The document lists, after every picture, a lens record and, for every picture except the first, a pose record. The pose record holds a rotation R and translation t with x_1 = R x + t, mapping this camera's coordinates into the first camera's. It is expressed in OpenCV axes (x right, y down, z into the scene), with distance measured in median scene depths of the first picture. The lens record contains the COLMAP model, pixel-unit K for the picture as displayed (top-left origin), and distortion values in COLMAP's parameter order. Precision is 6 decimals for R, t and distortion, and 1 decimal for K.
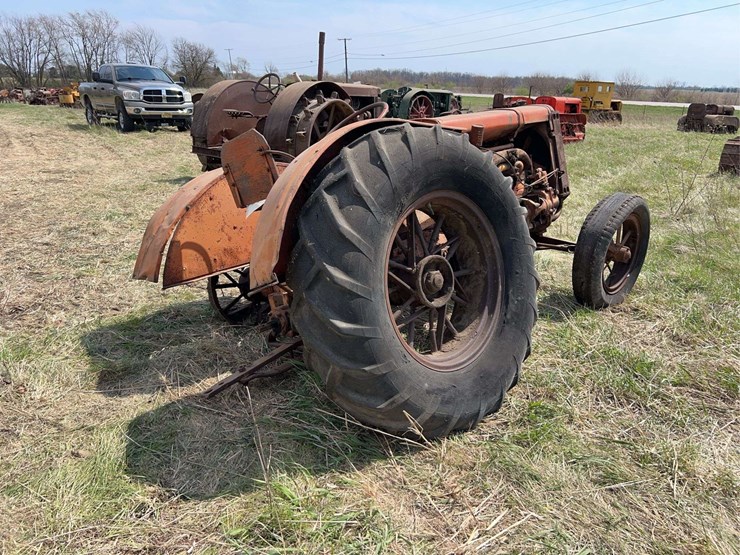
lens RADIAL K [[559.8, 0, 372.5], [0, 559.8, 280.0], [0, 0, 1]] dist [0.014326, -0.003017]
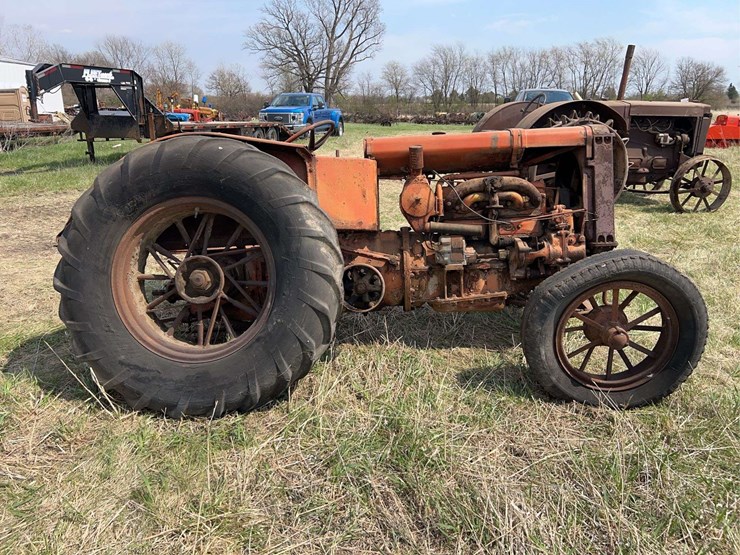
lens RADIAL K [[558.5, 0, 367.8], [0, 558.5, 273.8], [0, 0, 1]] dist [0.042366, -0.045226]
pose [[0.691072, 0.192225, -0.696756, 0.688211], [-0.225366, 0.973236, 0.044974, -0.082479], [0.686753, 0.125944, 0.715897, 0.275346]]
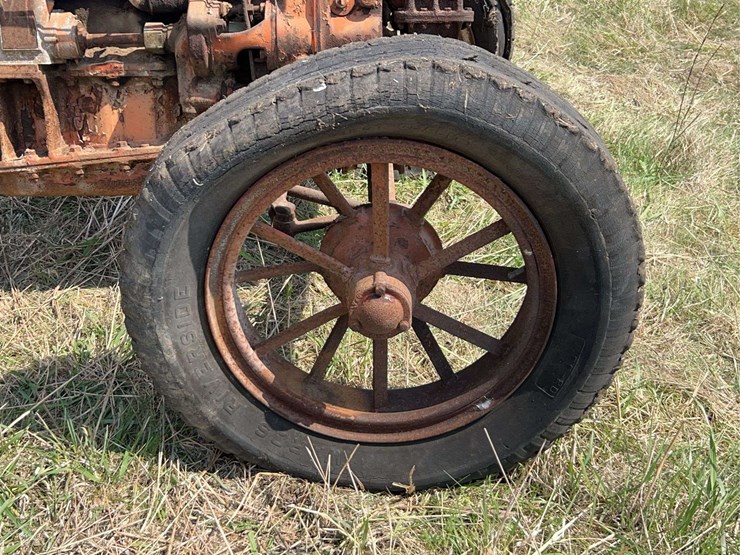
lens RADIAL K [[973.0, 0, 372.4], [0, 973.0, 278.8], [0, 0, 1]] dist [0.086678, 0.000000]
pose [[0.717703, 0.351486, -0.601132, 0.670680], [-0.253385, 0.935903, 0.244708, -0.151157], [0.648612, -0.023310, 0.760762, 0.674185]]
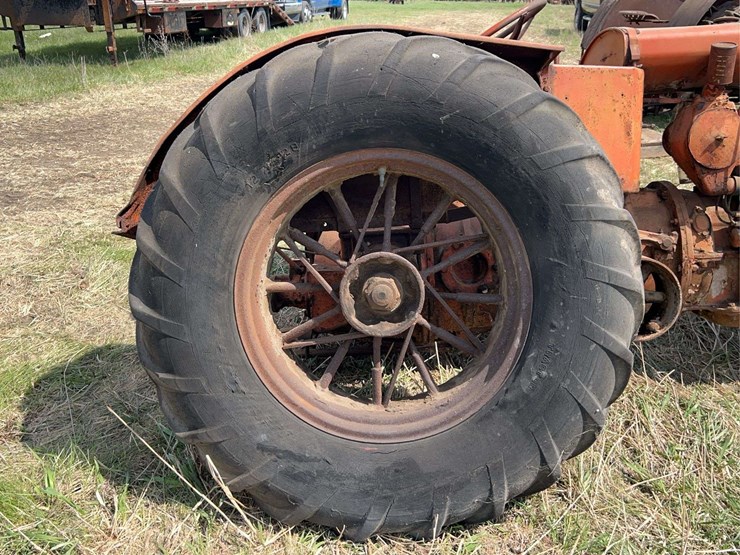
lens RADIAL K [[731.1, 0, 370.2], [0, 731.1, 275.6], [0, 0, 1]] dist [0.027776, 0.000000]
pose [[0.694132, 0.252341, -0.674170, 0.400401], [-0.216880, 0.966338, 0.138398, -0.078940], [0.686400, 0.050147, 0.725493, 0.253560]]
